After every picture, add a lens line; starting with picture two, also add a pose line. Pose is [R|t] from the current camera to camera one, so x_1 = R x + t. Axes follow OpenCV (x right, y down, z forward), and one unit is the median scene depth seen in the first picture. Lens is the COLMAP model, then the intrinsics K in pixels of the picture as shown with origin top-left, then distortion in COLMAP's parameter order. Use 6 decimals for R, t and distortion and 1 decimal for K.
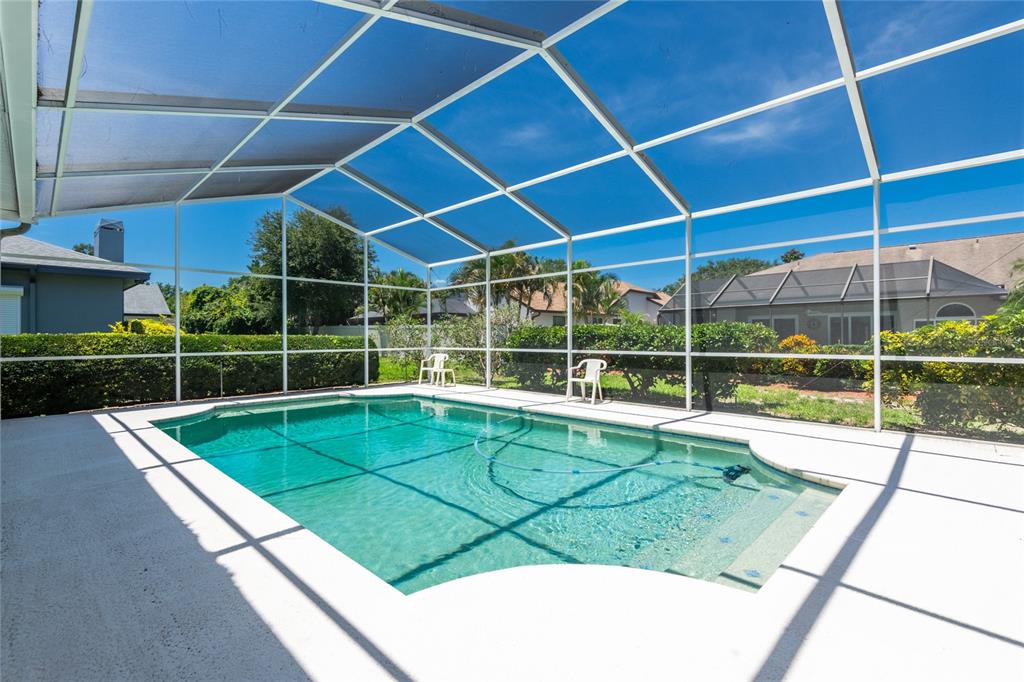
lens RADIAL K [[465.9, 0, 515.2], [0, 465.9, 338.5], [0, 0, 1]] dist [0.001099, -0.004069]
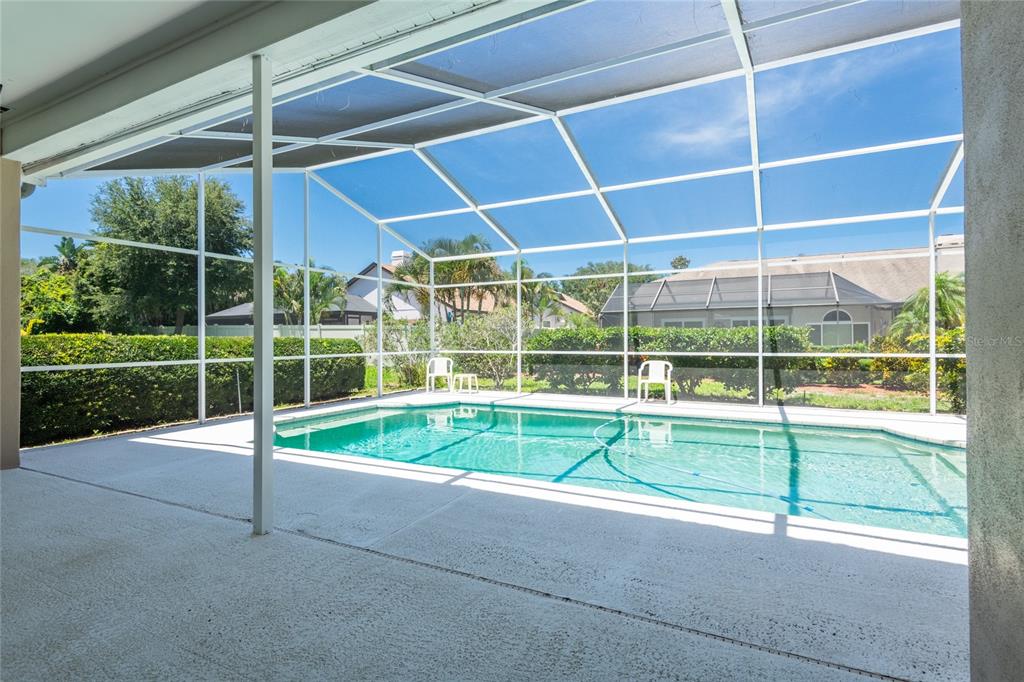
lens RADIAL K [[508.2, 0, 533.7], [0, 508.2, 340.2], [0, 0, 1]] dist [-0.010293, 0.000566]
pose [[0.958328, -0.001115, 0.285666, -0.401981], [0.001679, 0.999997, -0.001730, 0.000749], [-0.285664, 0.002138, 0.958328, 0.006675]]
